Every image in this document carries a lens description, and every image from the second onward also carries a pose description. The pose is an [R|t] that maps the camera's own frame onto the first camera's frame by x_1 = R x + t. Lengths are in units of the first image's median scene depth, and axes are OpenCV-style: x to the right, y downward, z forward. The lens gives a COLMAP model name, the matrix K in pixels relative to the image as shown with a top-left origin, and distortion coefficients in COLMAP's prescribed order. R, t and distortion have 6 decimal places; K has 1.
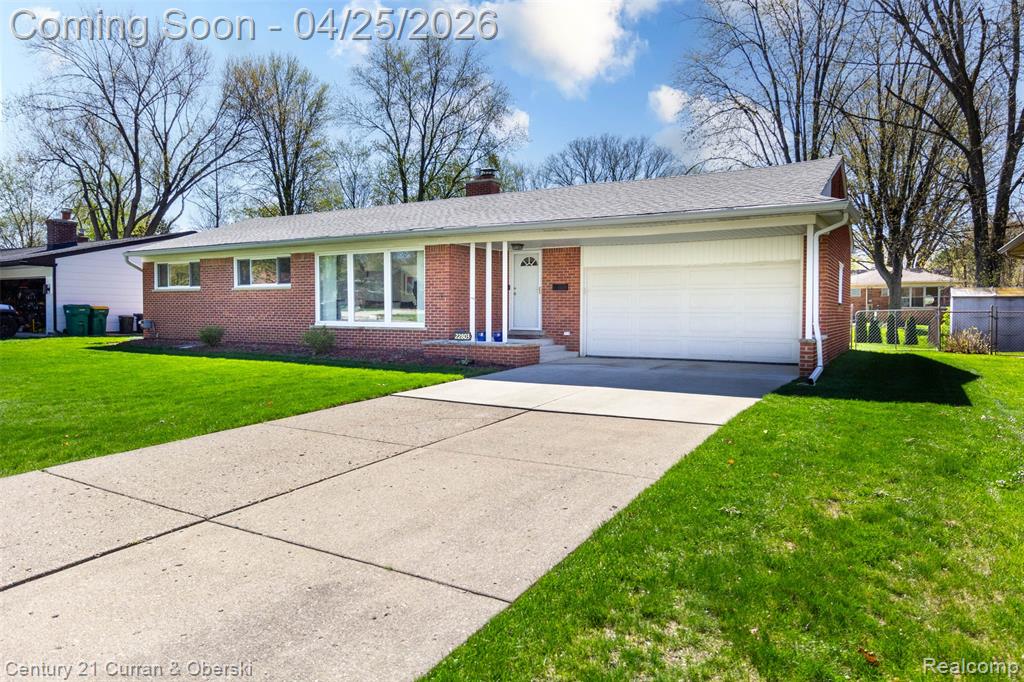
lens RADIAL K [[652.7, 0, 535.4], [0, 652.7, 333.3], [0, 0, 1]] dist [-0.003822, -0.001298]
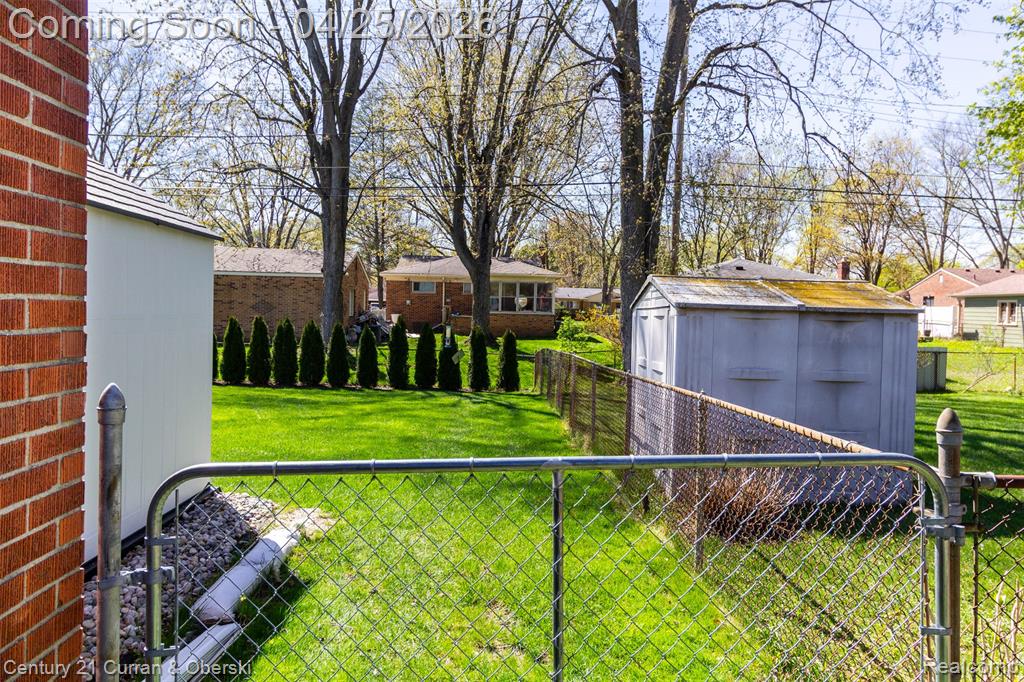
lens RADIAL K [[698.7, 0, 528.4], [0, 698.7, 328.3], [0, 0, 1]] dist [0.002612, 0.001634]
pose [[0.835896, 0.005362, 0.548862, 0.200430], [-0.005673, 0.999983, -0.001129, -0.021993], [-0.548859, -0.002171, 0.835912, 0.376200]]
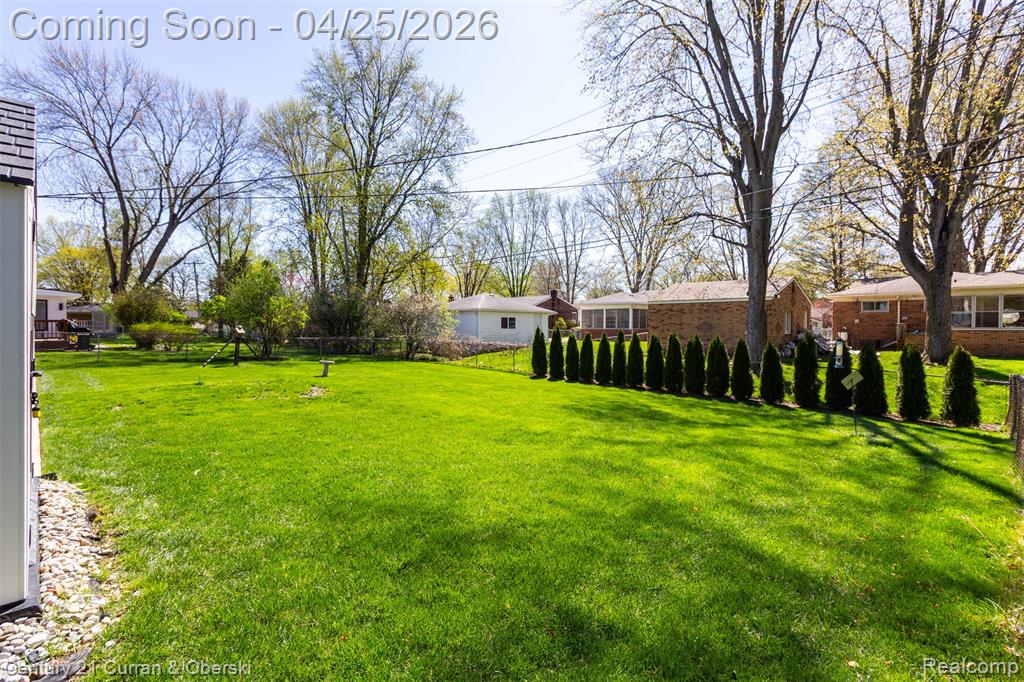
lens RADIAL K [[456.7, 0, 540.8], [0, 456.7, 339.5], [0, 0, 1]] dist [0.003255, 0.000379]
pose [[0.971908, 0.009470, -0.235170, 0.280412], [-0.010753, 0.999933, -0.004171, -0.022289], [0.235115, 0.006583, 0.971945, 0.476635]]
